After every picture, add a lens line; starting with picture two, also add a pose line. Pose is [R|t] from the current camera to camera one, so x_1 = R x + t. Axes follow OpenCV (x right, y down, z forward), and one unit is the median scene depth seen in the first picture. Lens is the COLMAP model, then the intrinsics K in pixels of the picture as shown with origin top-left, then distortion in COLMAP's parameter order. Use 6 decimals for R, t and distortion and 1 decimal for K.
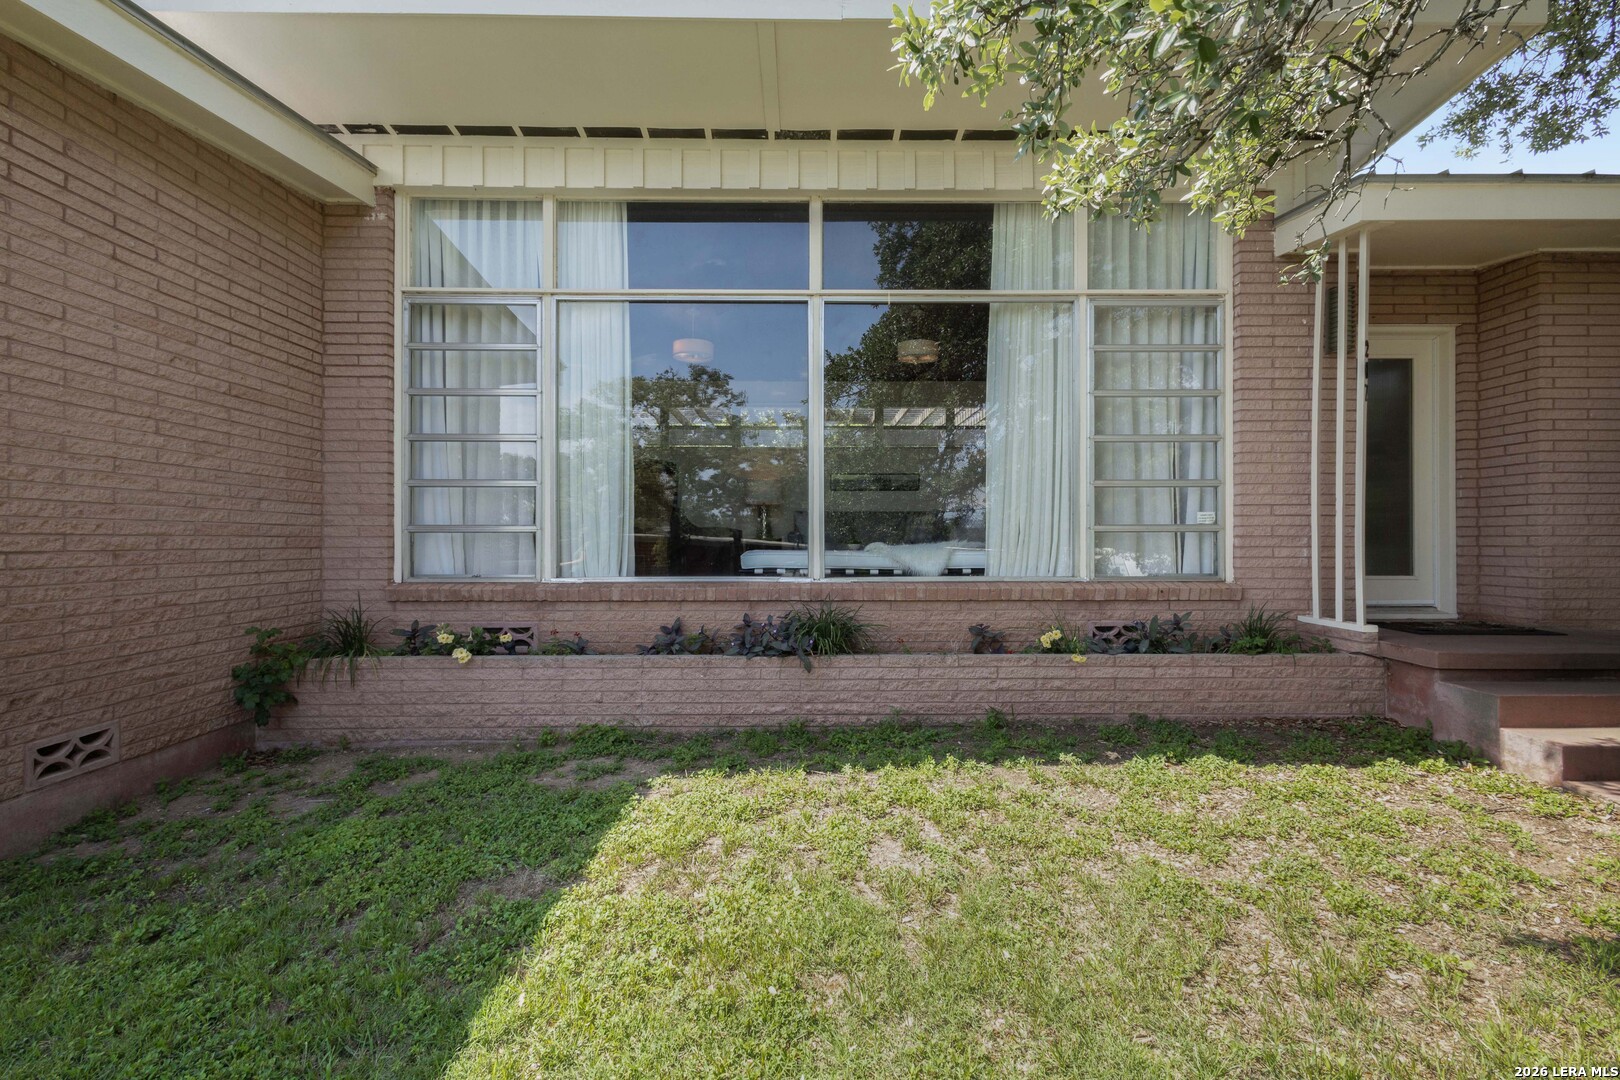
lens RADIAL K [[763.3, 0, 813.3], [0, 763.3, 537.9], [0, 0, 1]] dist [0.008971, 0.000199]
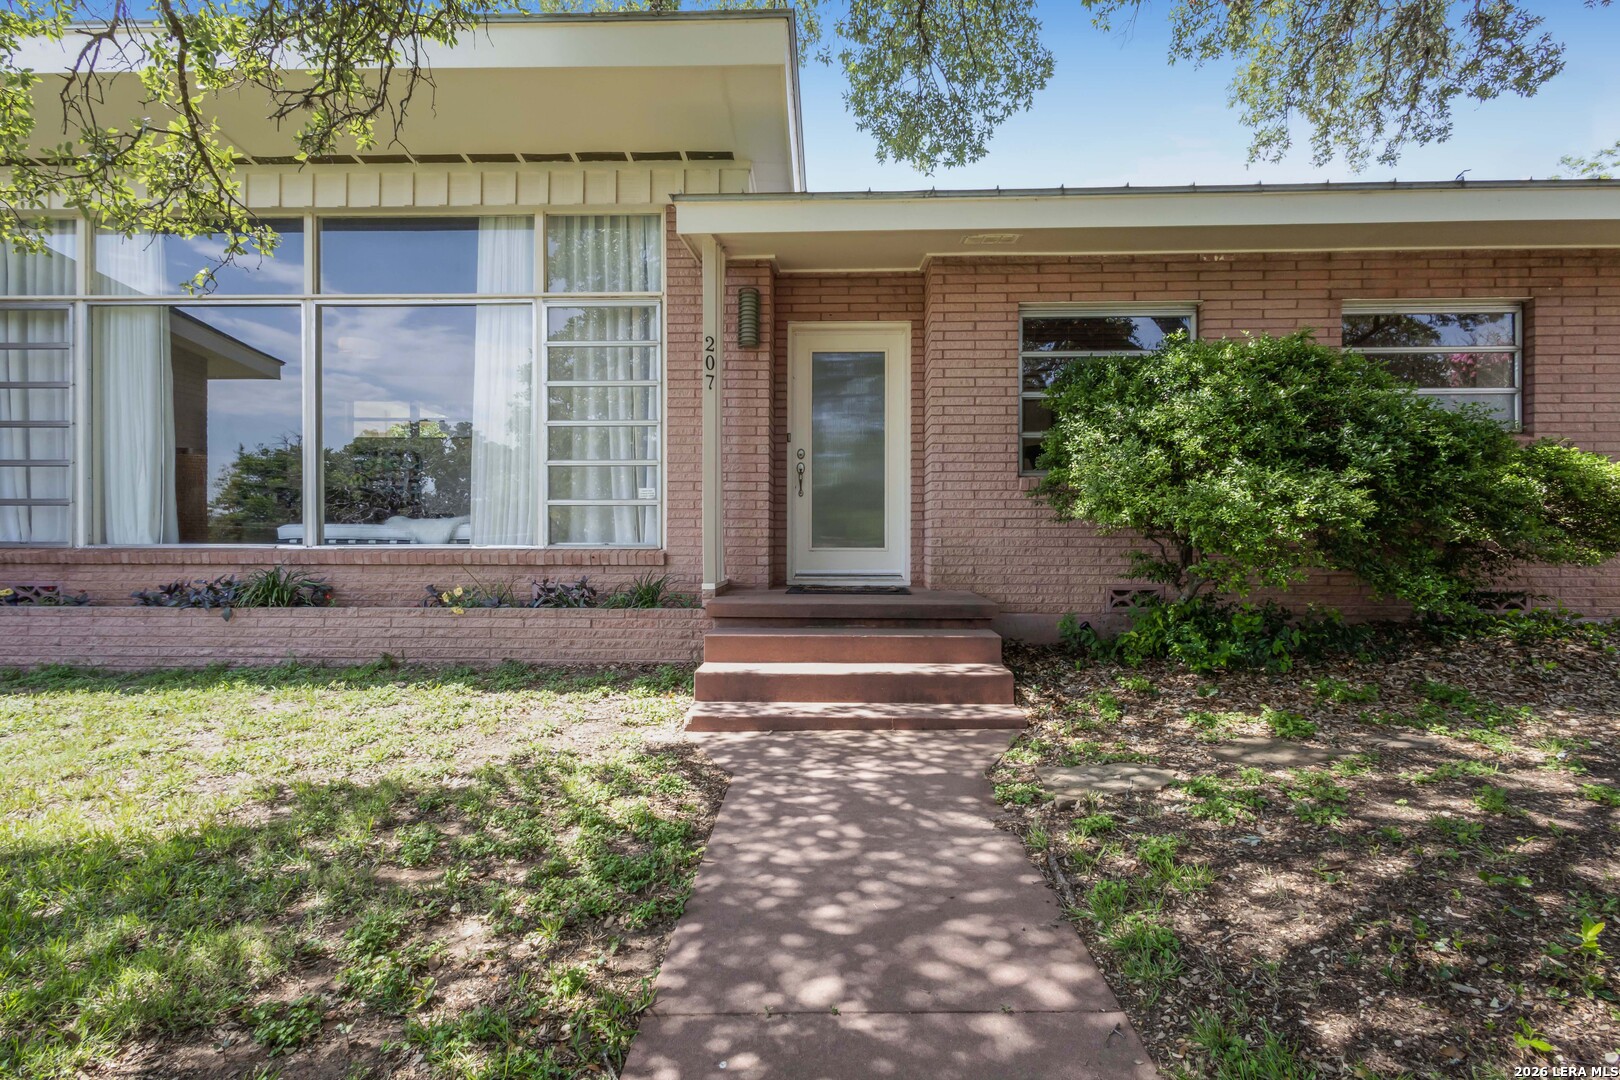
lens RADIAL K [[726.9, 0, 810.8], [0, 726.9, 550.1], [0, 0, 1]] dist [0.009589, 0.000150]
pose [[0.999246, 0.003699, -0.038658, 0.803474], [-0.003312, 0.999944, 0.010067, 0.046673], [0.038693, -0.009932, 0.999202, -0.071474]]
